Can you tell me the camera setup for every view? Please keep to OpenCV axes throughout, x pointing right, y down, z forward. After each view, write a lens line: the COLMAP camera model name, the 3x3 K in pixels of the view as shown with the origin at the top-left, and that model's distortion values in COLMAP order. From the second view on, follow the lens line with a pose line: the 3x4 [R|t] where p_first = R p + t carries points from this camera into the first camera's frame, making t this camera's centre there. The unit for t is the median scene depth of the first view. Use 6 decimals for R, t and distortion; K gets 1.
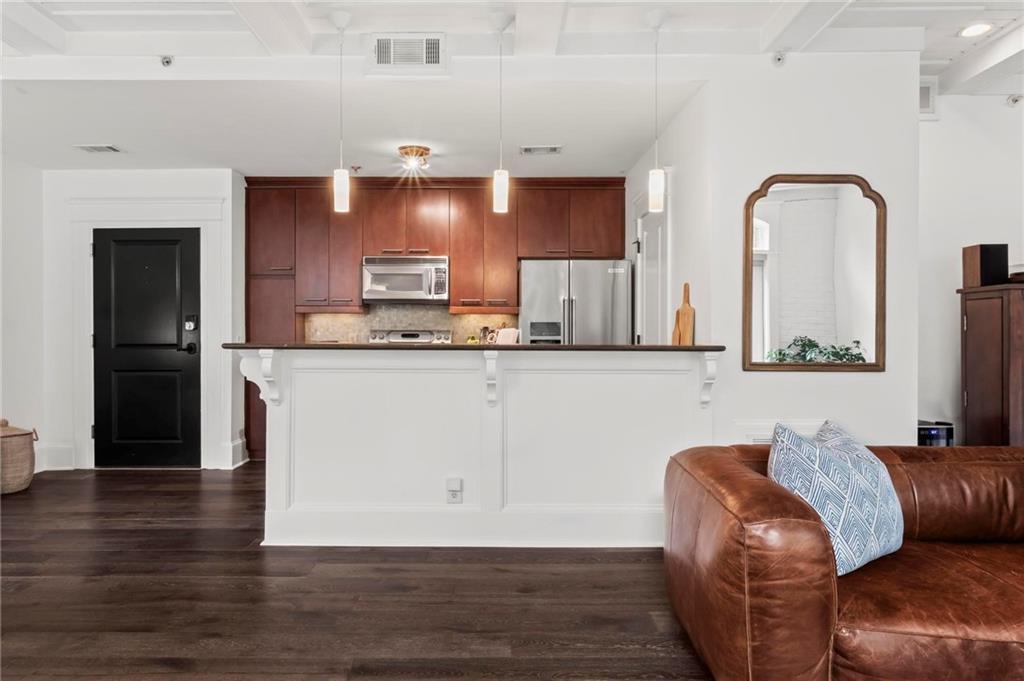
lens RADIAL K [[652.0, 0, 498.0], [0, 652.0, 338.0], [0, 0, 1]] dist [0.000791, 0.000648]
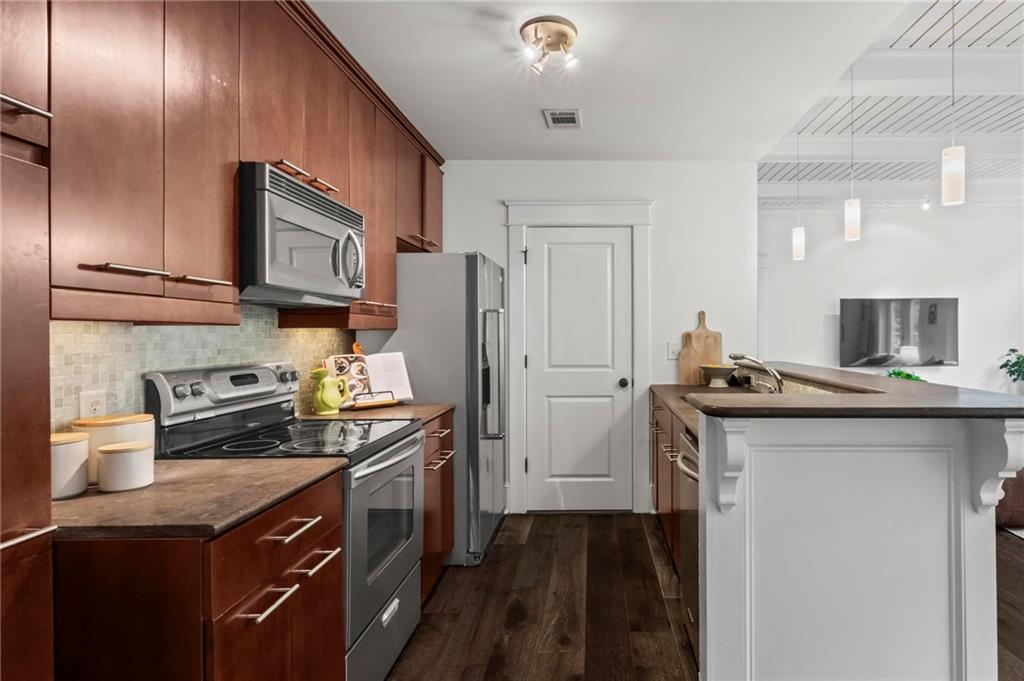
lens RADIAL K [[570.7, 0, 593.7], [0, 570.7, 332.6], [0, 0, 1]] dist [0.004766, 0.001564]
pose [[-0.006943, -0.001980, 0.999974, -0.630120], [0.009493, 0.999953, 0.002046, -0.039921], [-0.999931, 0.009507, -0.006924, 1.001354]]
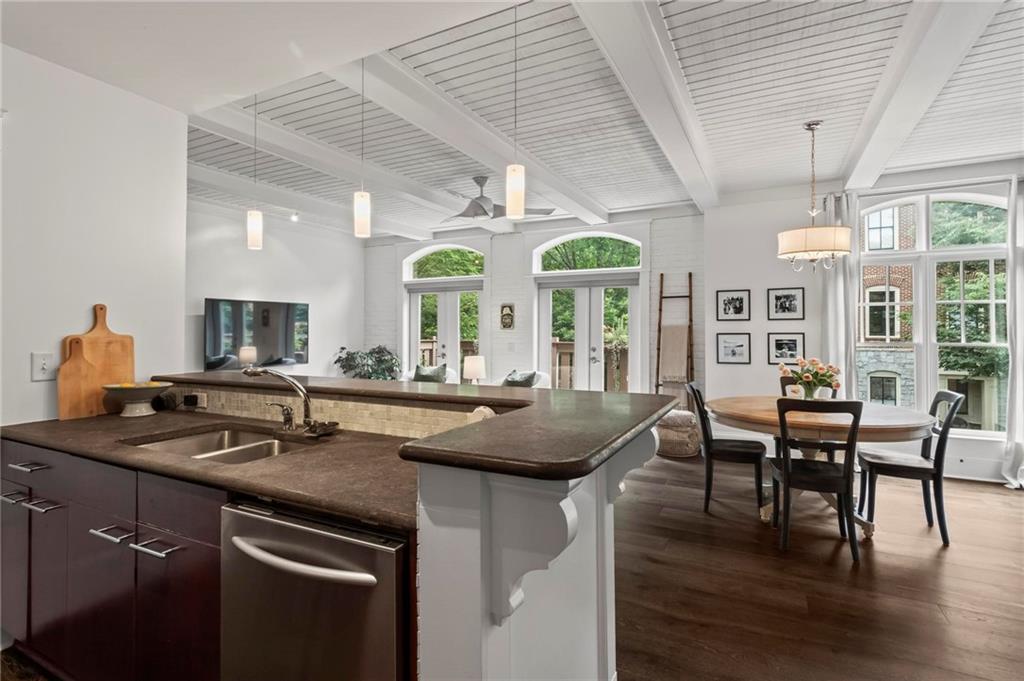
lens RADIAL K [[498.1, 0, 503.7], [0, 498.1, 327.3], [0, 0, 1]] dist [-0.002176, 0.000987]
pose [[-0.885654, 0.003737, 0.464332, -0.353270], [0.003526, 0.999993, -0.001322, -0.043568], [-0.464333, 0.000466, -0.885660, 1.084096]]
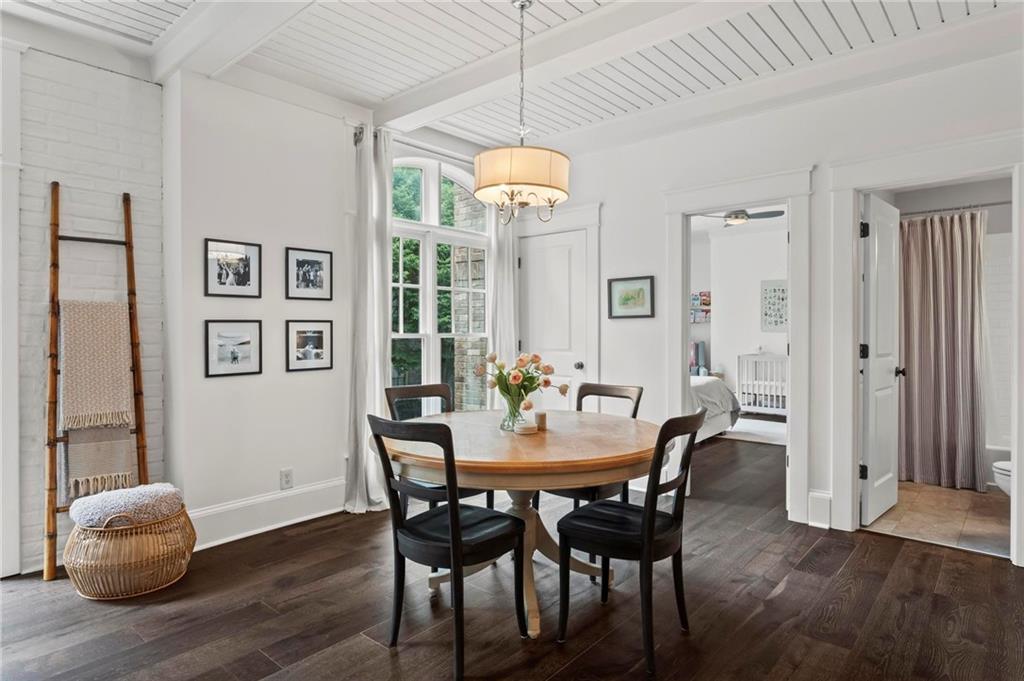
lens RADIAL K [[589.0, 0, 511.8], [0, 589.0, 332.7], [0, 0, 1]] dist [-0.011224, 0.006003]
pose [[-0.659071, 0.005604, -0.752060, 0.026357], [-0.004563, 0.999924, 0.011449, -0.024739], [0.752067, 0.010978, -0.658995, 0.588219]]
